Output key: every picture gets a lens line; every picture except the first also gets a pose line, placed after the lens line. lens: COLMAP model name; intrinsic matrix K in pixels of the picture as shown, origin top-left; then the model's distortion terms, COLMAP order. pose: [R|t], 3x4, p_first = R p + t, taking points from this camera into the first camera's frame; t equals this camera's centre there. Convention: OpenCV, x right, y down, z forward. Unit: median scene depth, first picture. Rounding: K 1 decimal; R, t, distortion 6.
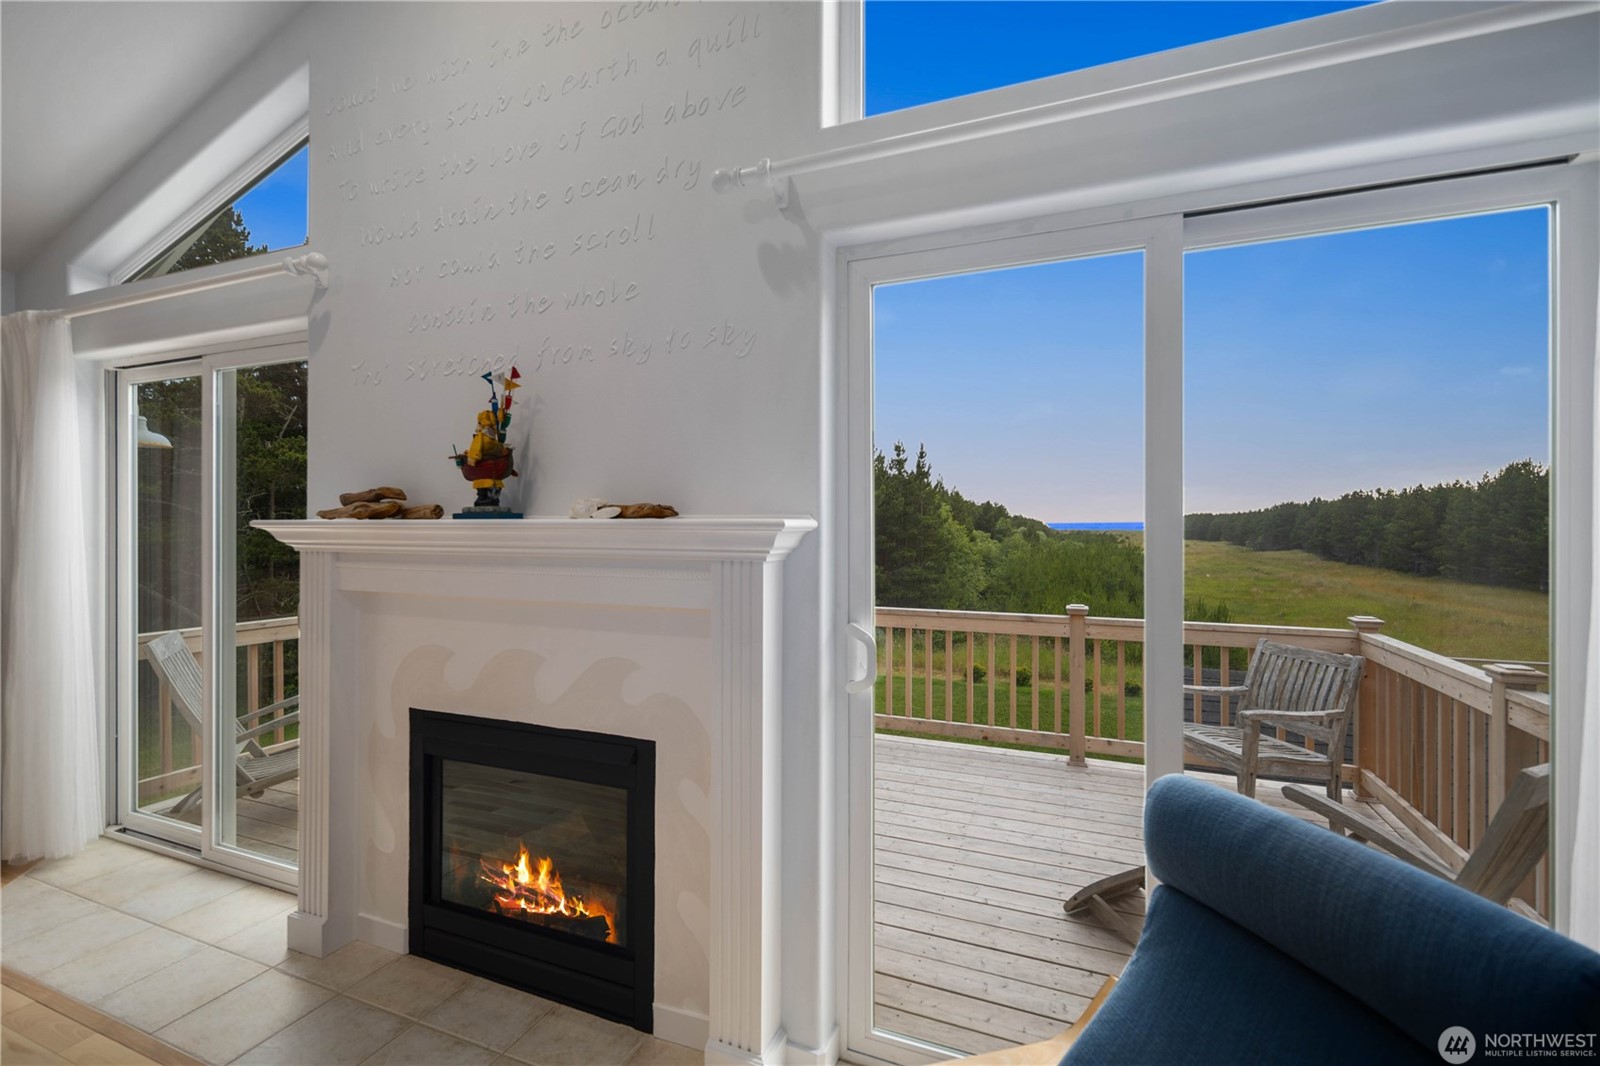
lens RADIAL K [[713.2, 0, 814.2], [0, 713.2, 531.2], [0, 0, 1]] dist [-0.017406, 0.001175]
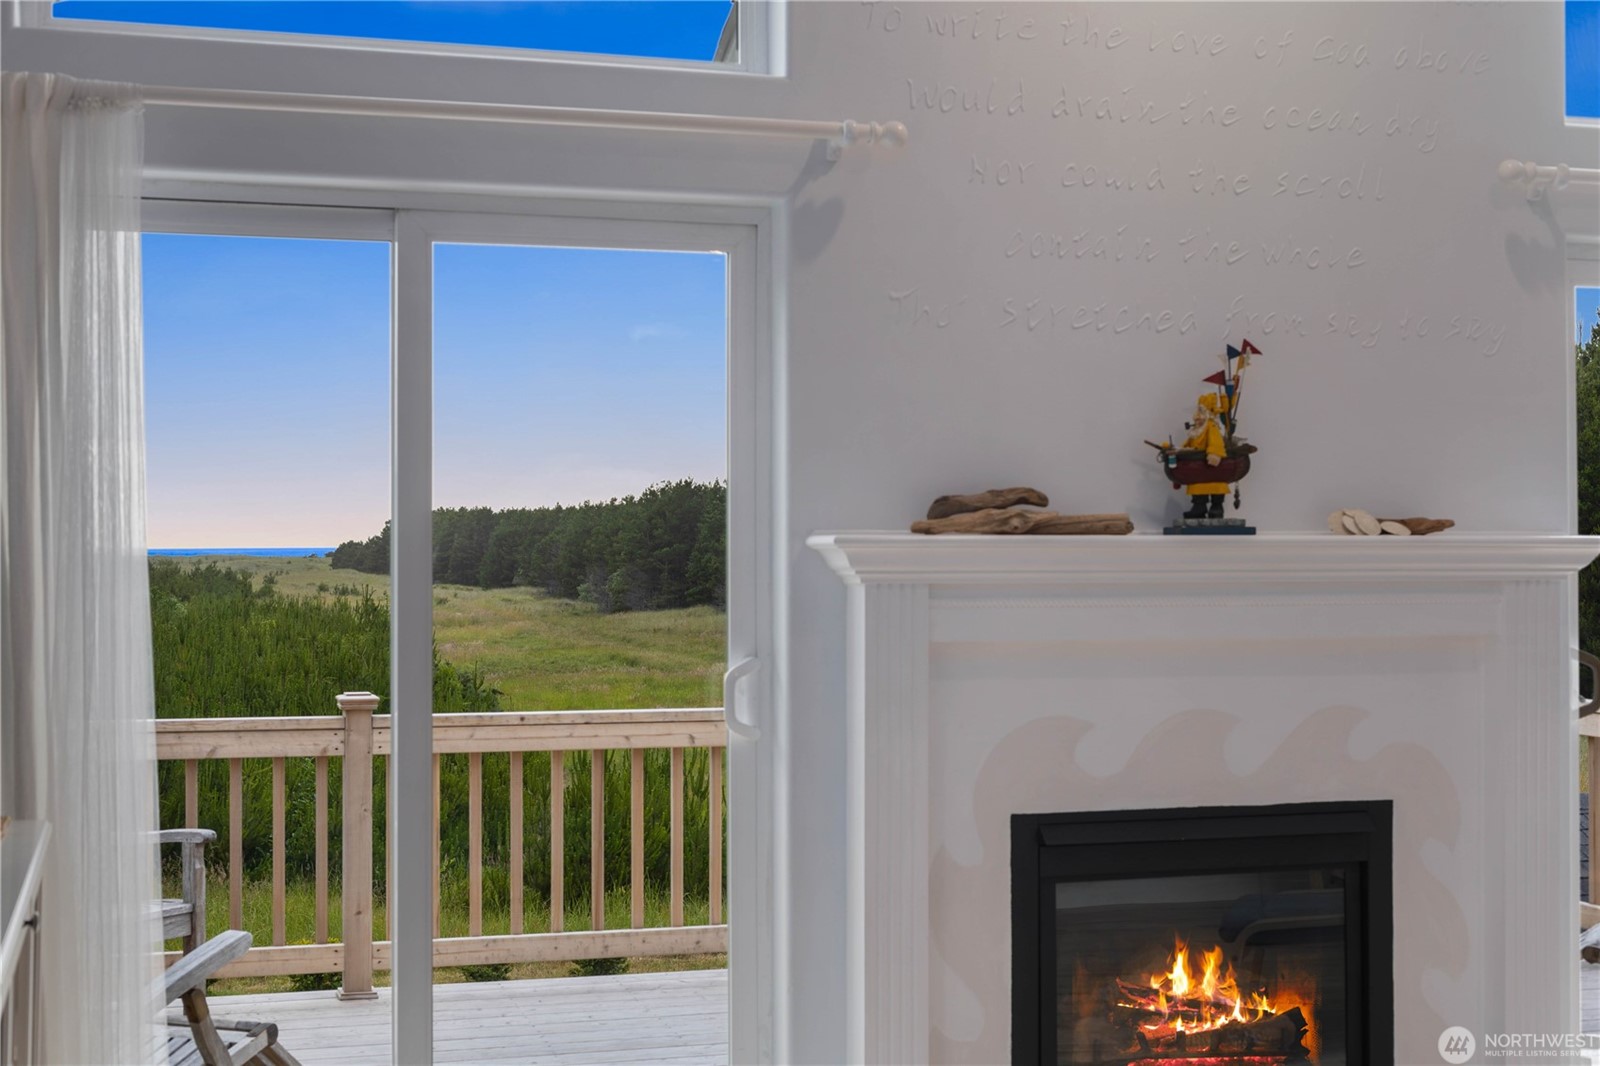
lens RADIAL K [[2306.4, 0, 799.5], [0, 2306.4, 571.7], [0, 0, 1]] dist [-0.034301, 0.000000]
pose [[0.785297, -0.009360, 0.619049, -1.921003], [0.006864, 0.999956, 0.006412, 0.002862], [-0.619081, -0.000787, 0.785326, -0.553134]]
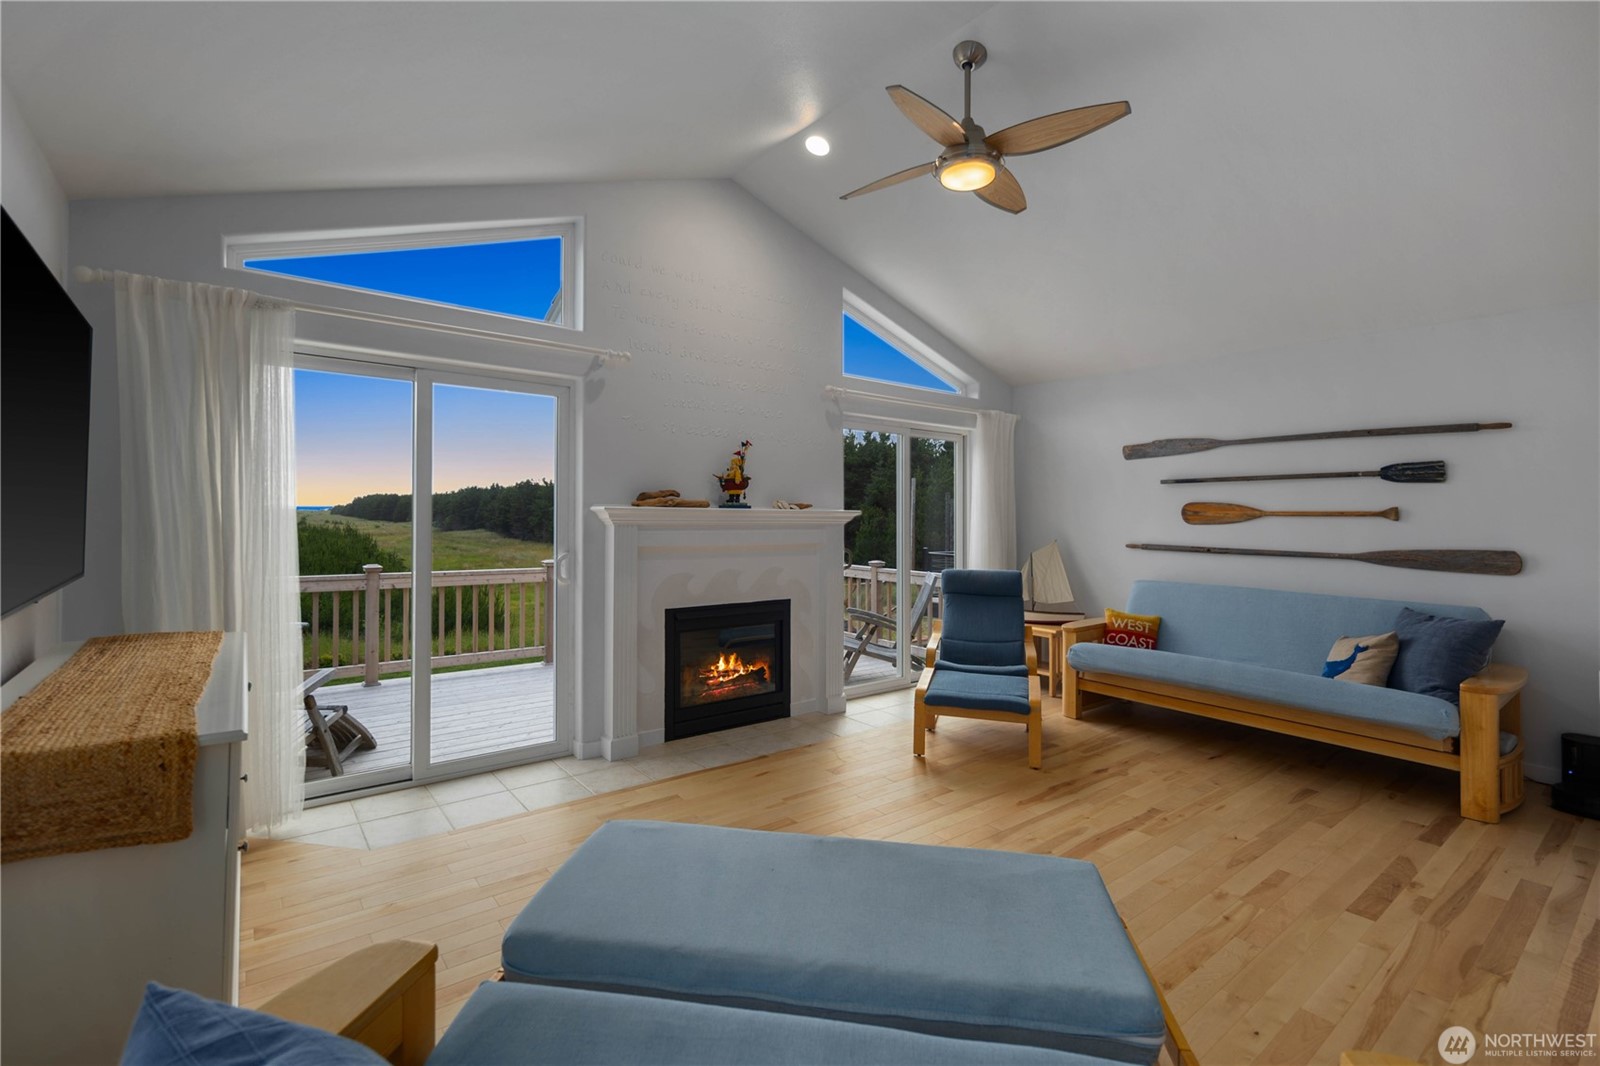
lens RADIAL K [[713.2, 0, 812.6], [0, 713.2, 523.6], [0, 0, 1]] dist [-0.017406, 0.001175]
pose [[0.484111, -0.009124, 0.874959, -1.855921], [-0.005150, 0.999899, 0.013276, -0.000046], [-0.874991, -0.010933, 0.484015, -0.221489]]
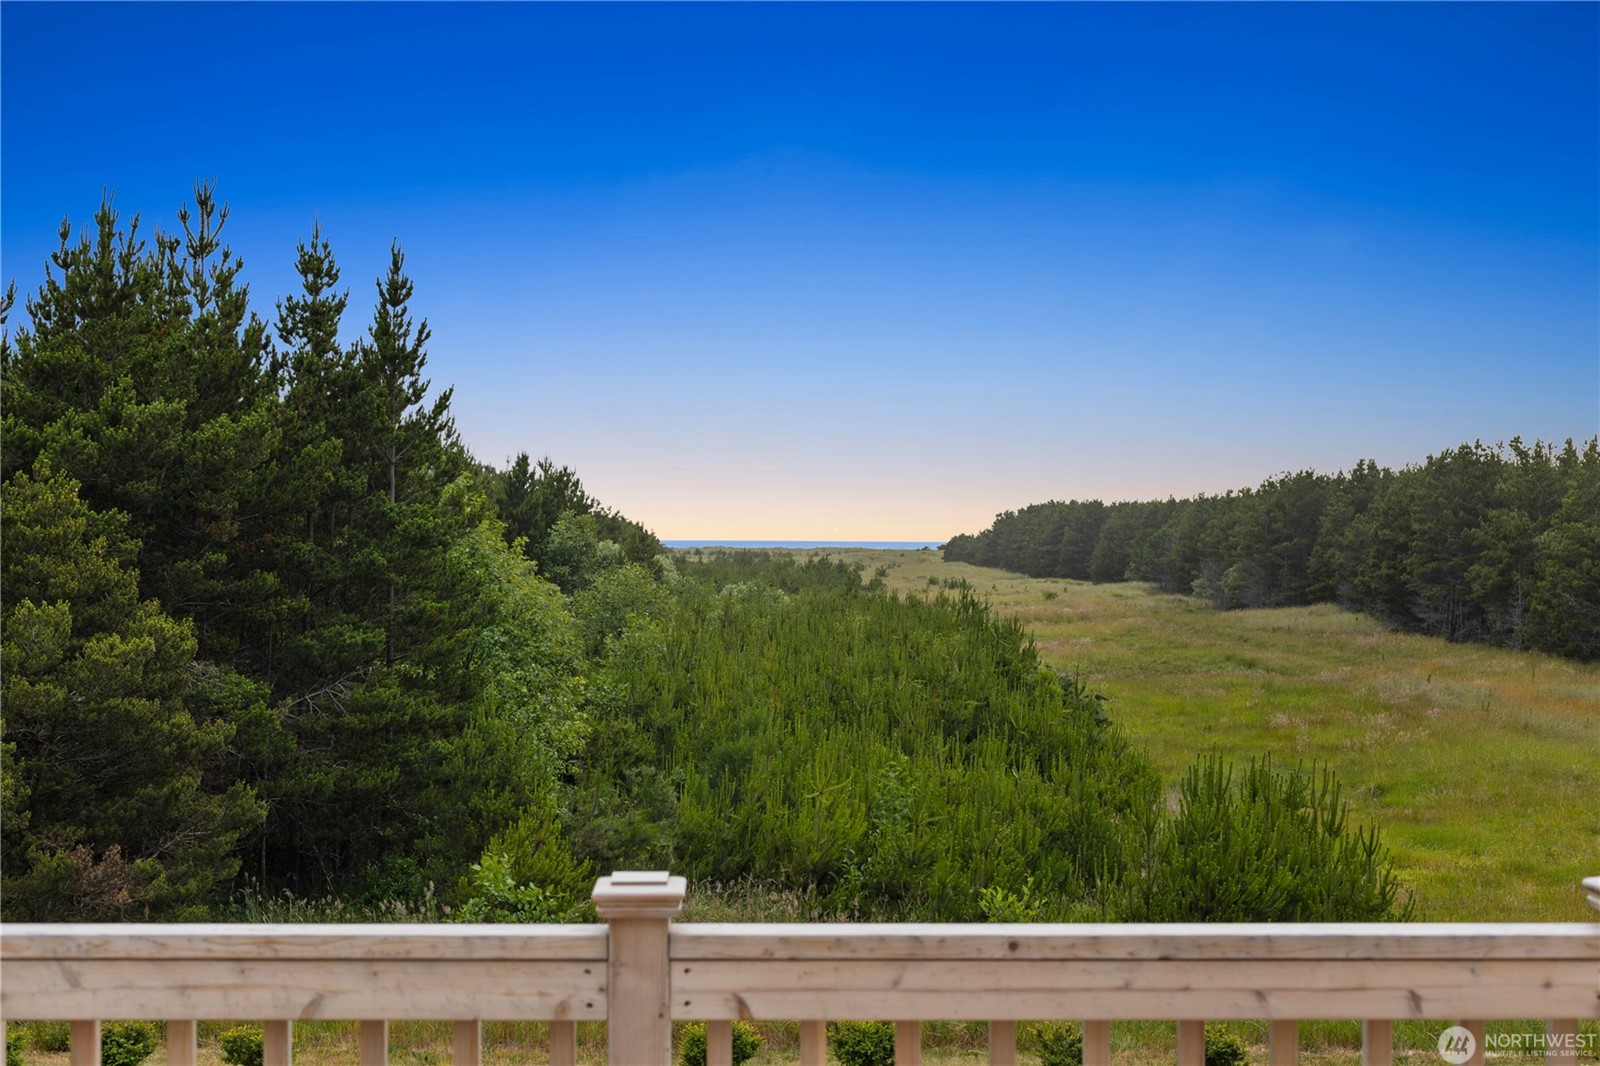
lens RADIAL K [[2306.4, 0, 842.7], [0, 2306.4, 493.6], [0, 0, 1]] dist [-0.034301, 0.000000]
pose [[0.912730, 0.008735, 0.408469, -0.879963], [0.001967, 0.999666, -0.025774, -0.010467], [-0.408558, 0.024328, 0.912408, 1.010231]]
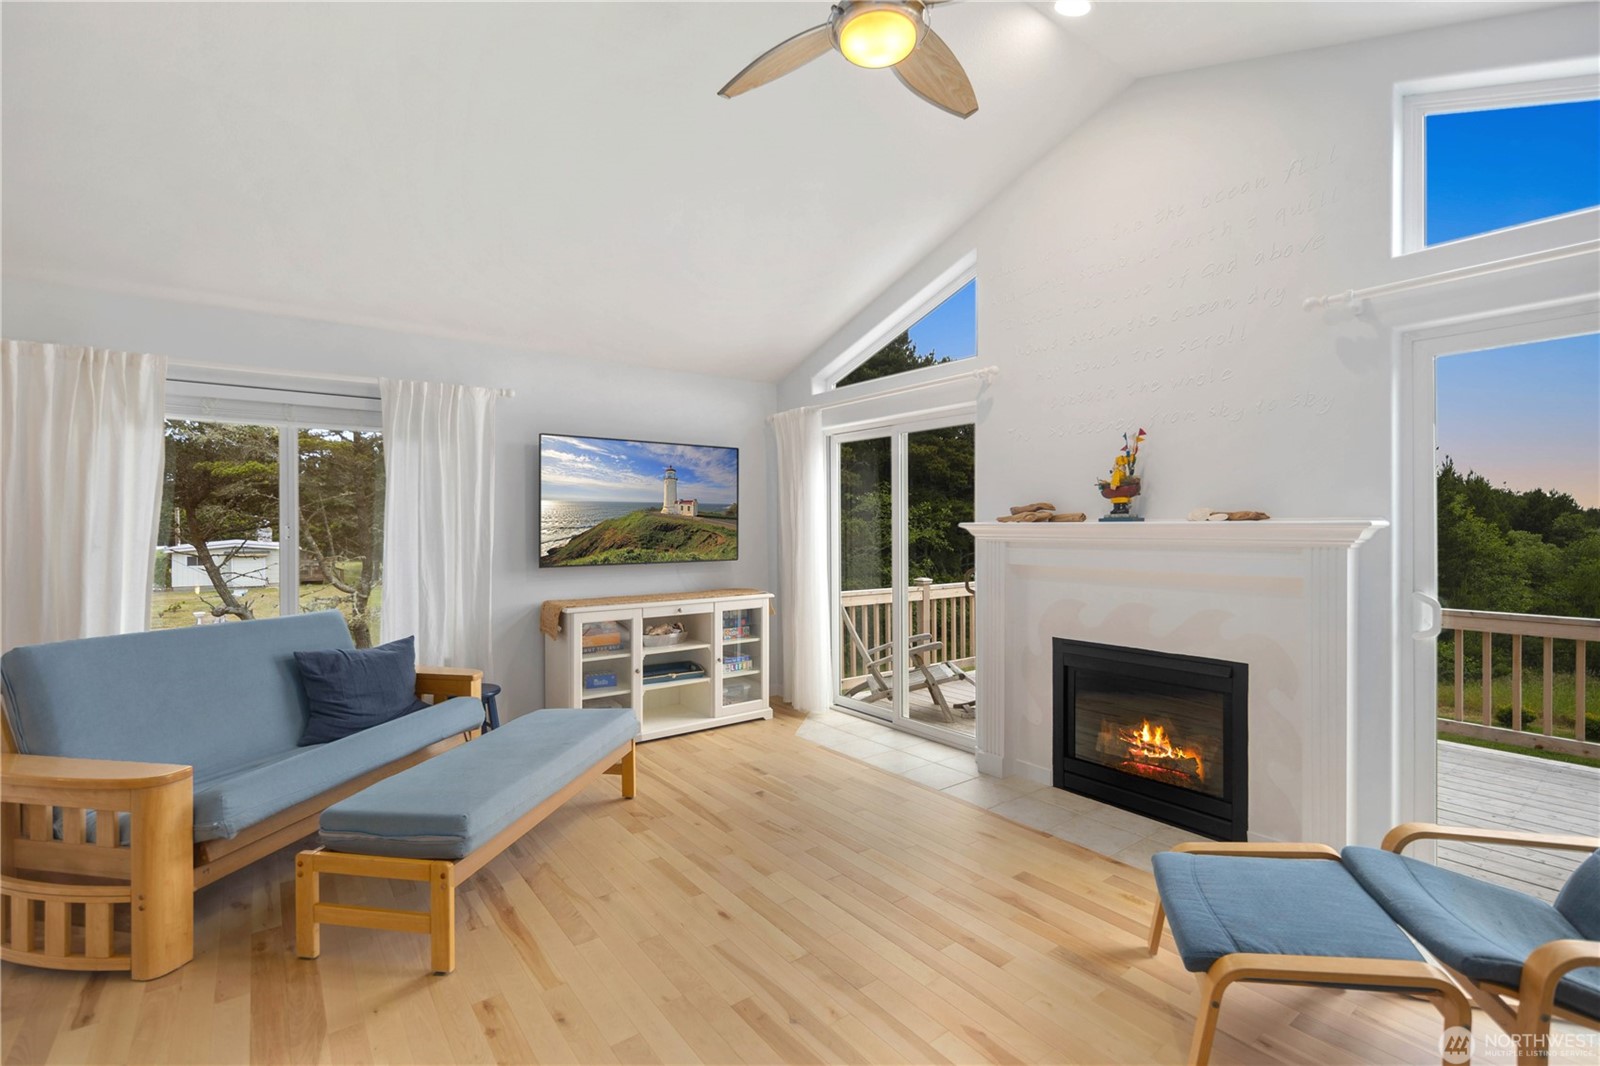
lens RADIAL K [[713.2, 0, 783.5], [0, 713.2, 529.8], [0, 0, 1]] dist [-0.017406, 0.001175]
pose [[0.834625, -0.000957, -0.550818, -0.169870], [-0.000344, 0.999997, -0.002259, 0.004679], [0.550819, 0.002074, 0.834622, -0.652174]]
